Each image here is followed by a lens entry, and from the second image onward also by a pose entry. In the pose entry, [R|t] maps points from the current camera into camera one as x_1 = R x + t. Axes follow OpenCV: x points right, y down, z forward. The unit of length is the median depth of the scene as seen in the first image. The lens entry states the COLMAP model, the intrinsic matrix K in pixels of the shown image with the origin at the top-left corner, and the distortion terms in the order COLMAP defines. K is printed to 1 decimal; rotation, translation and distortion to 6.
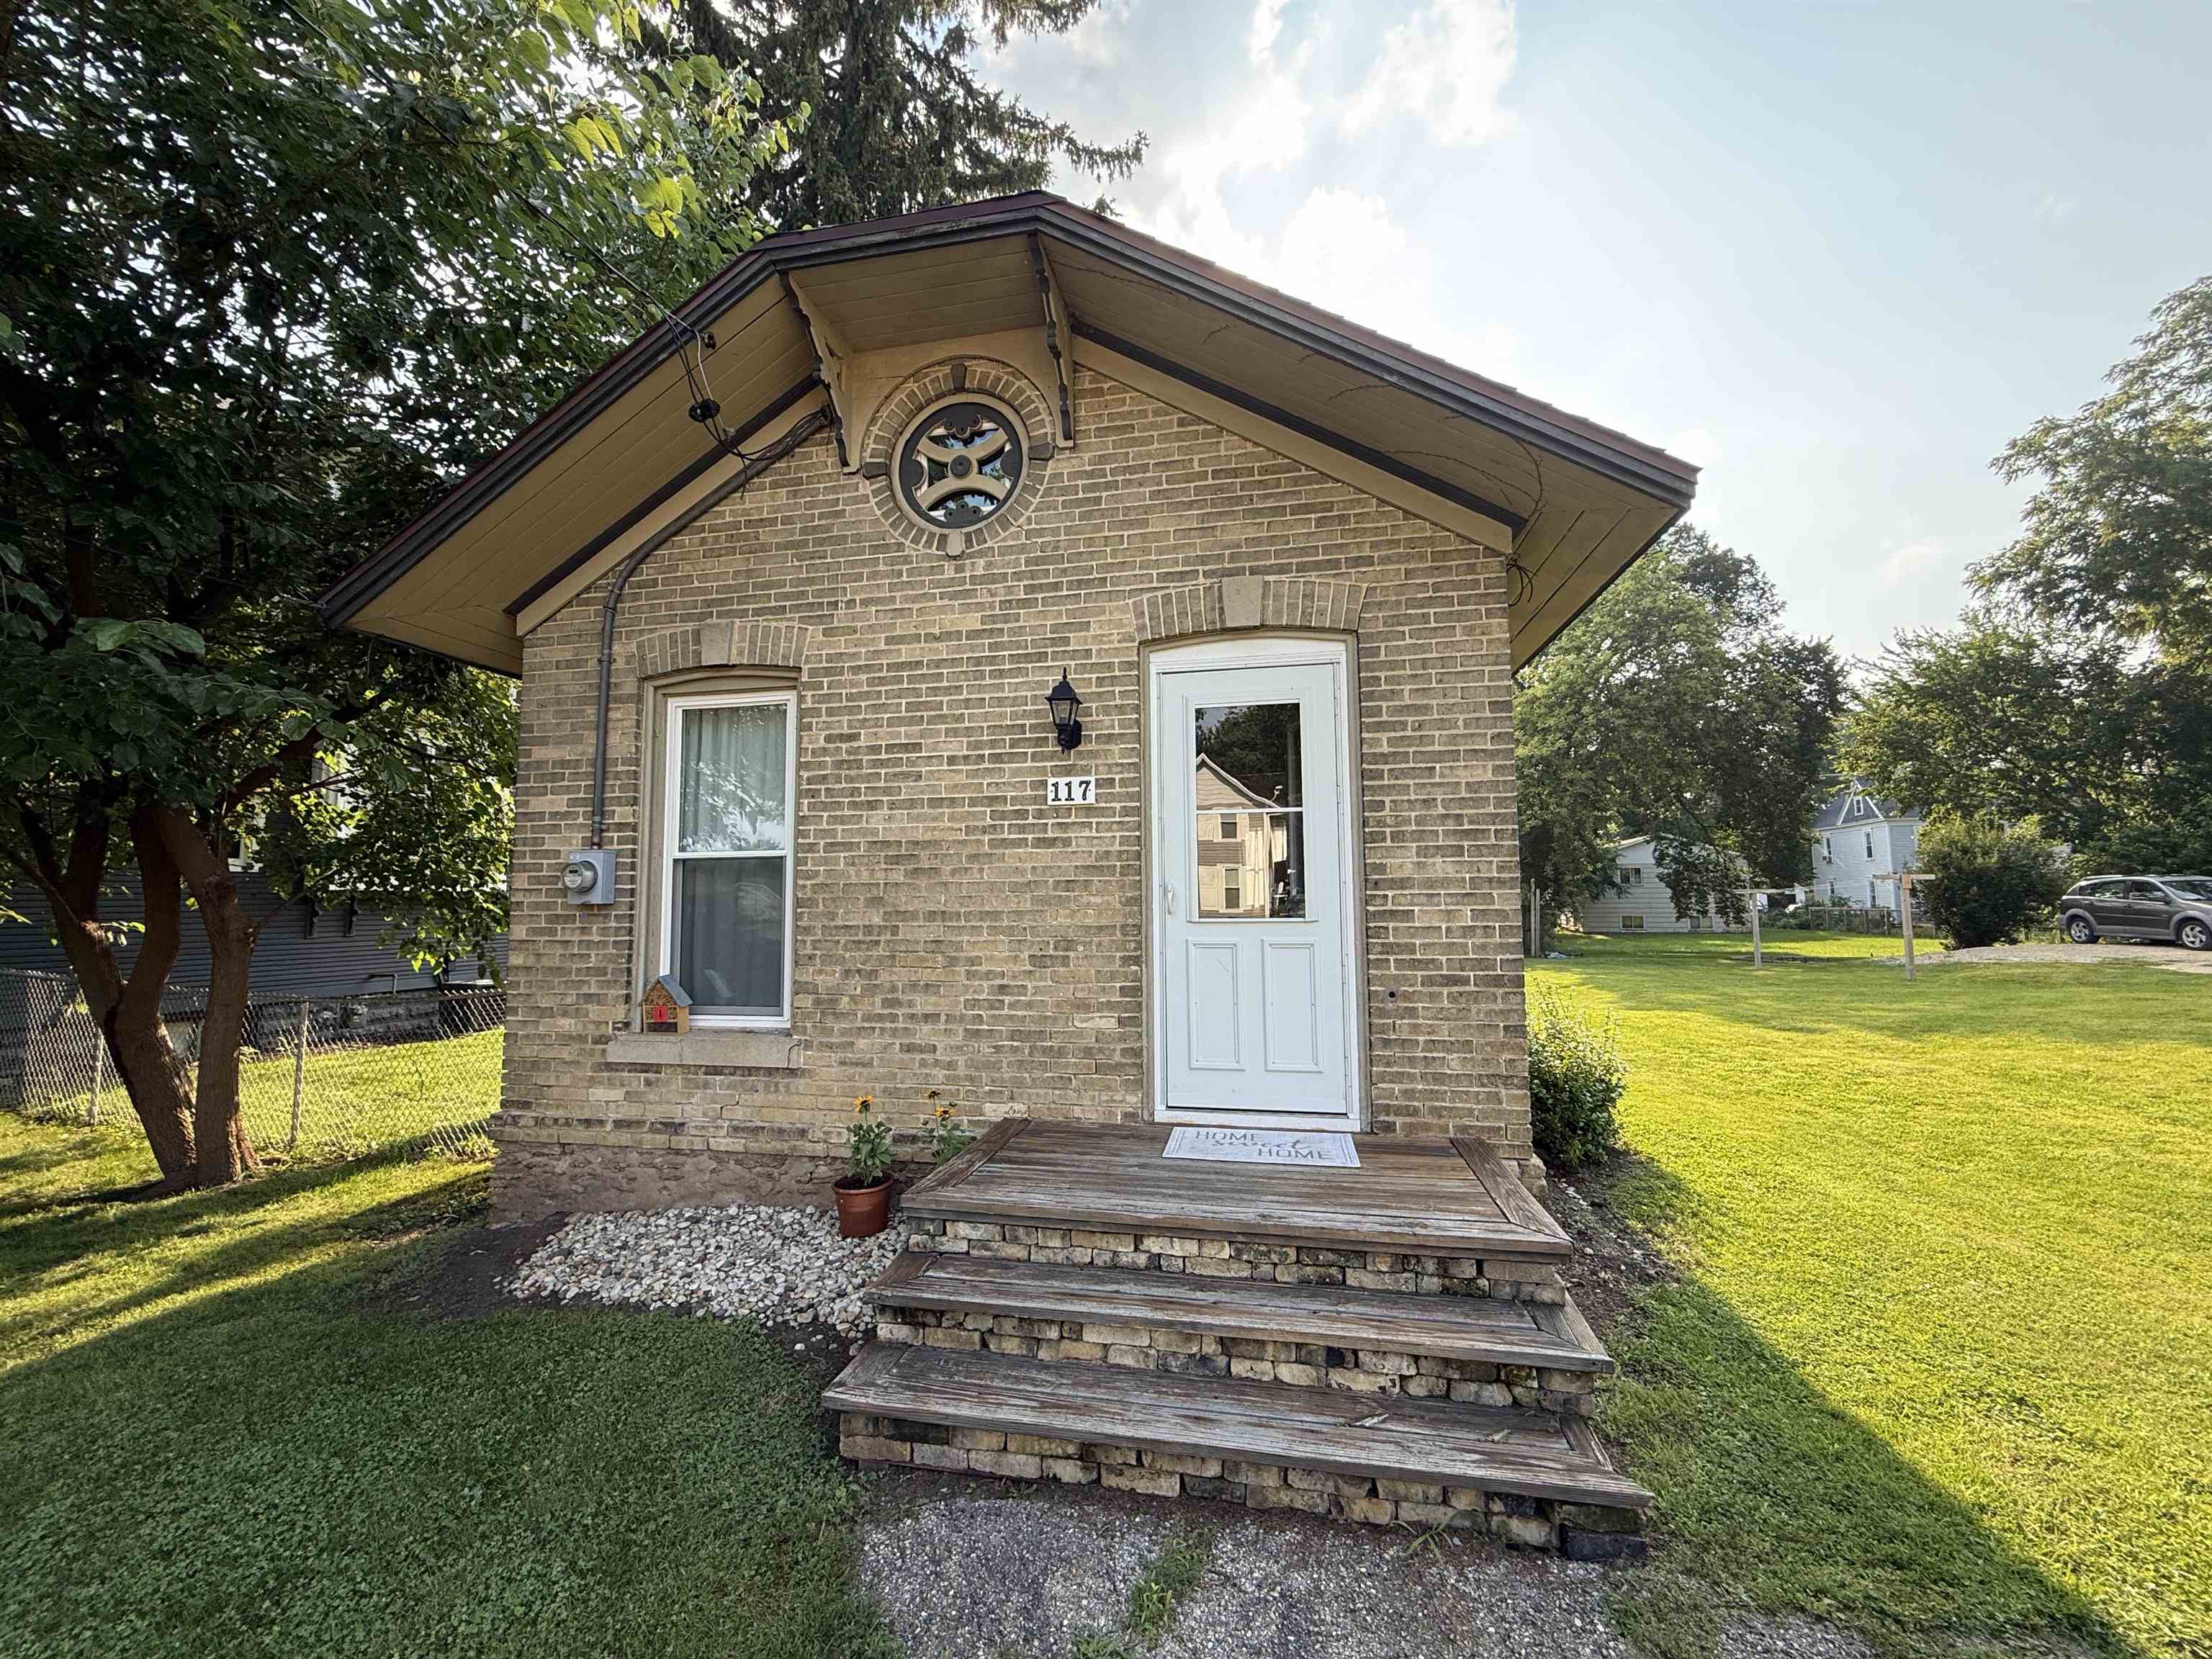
lens RADIAL K [[891.9, 0, 1108.6], [0, 891.9, 829.4], [0, 0, 1]] dist [-0.000330, 0.000866]
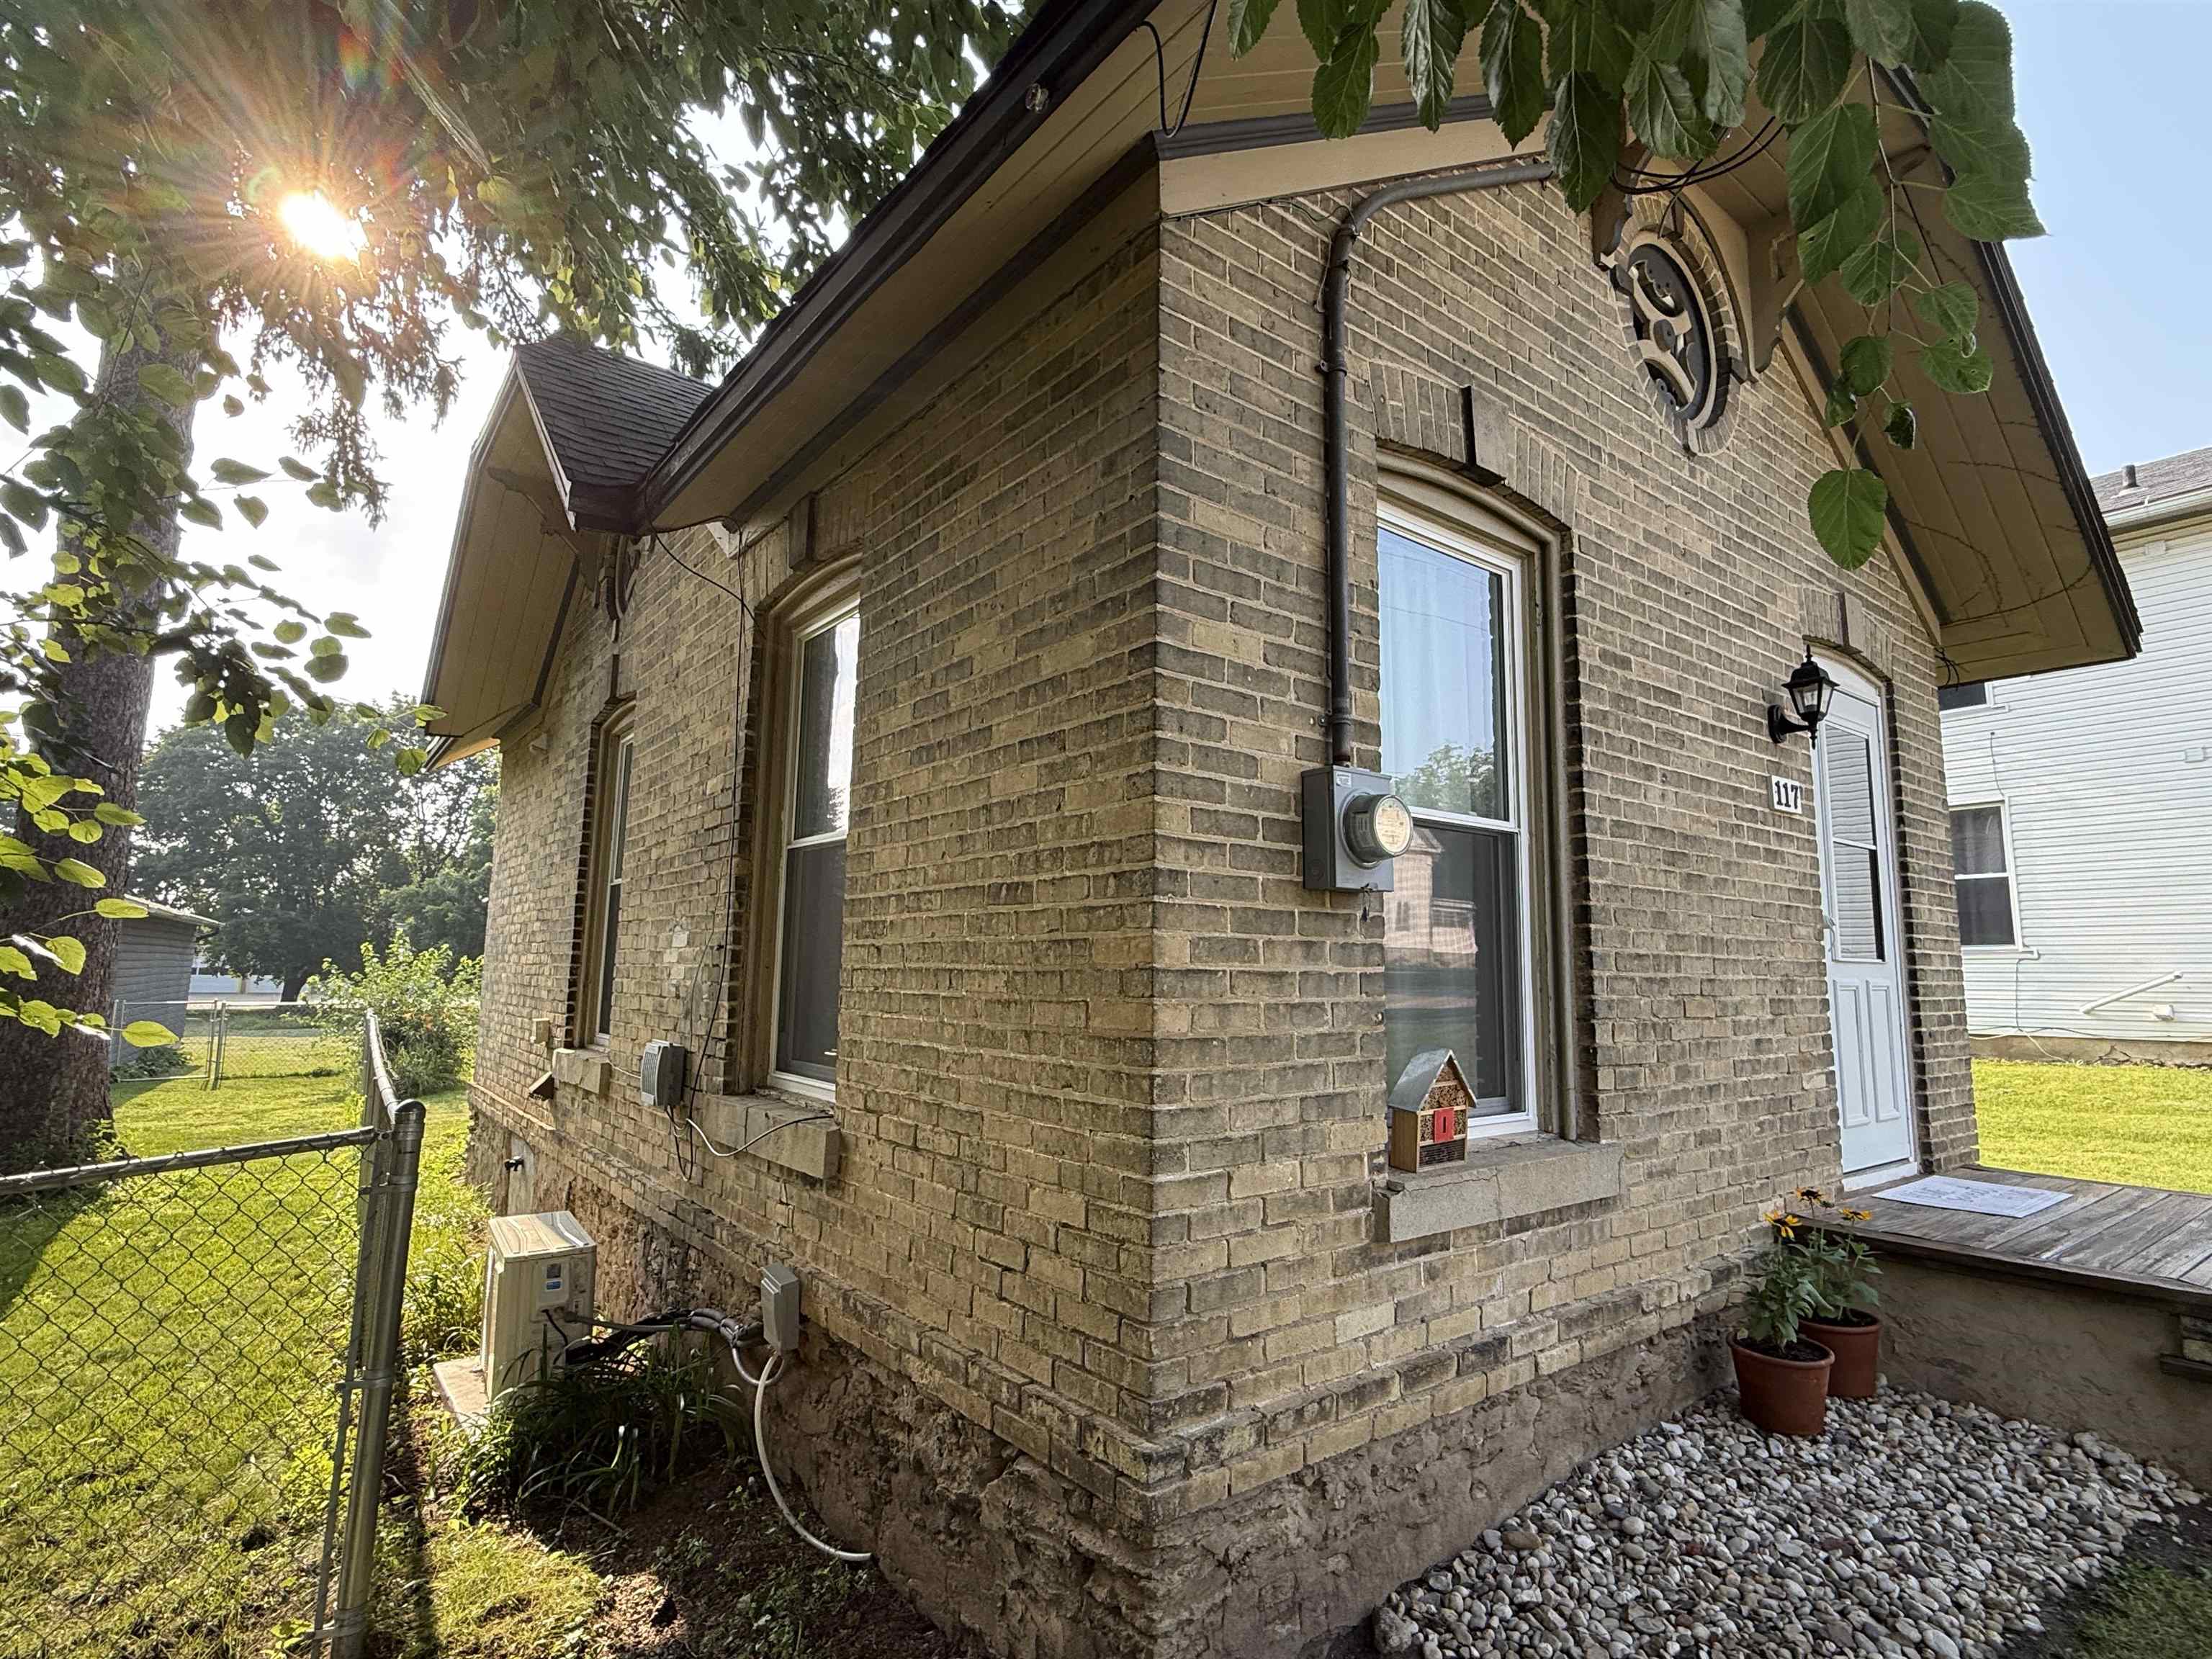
lens RADIAL K [[1116.3, 0, 1097.5], [0, 1116.3, 822.1], [0, 0, 1]] dist [-0.000986, -0.000052]
pose [[0.649569, 0.120010, 0.750771, -1.155449], [-0.082819, 0.992757, -0.087037, 0.115913], [-0.755778, -0.005641, 0.654803, 0.776792]]
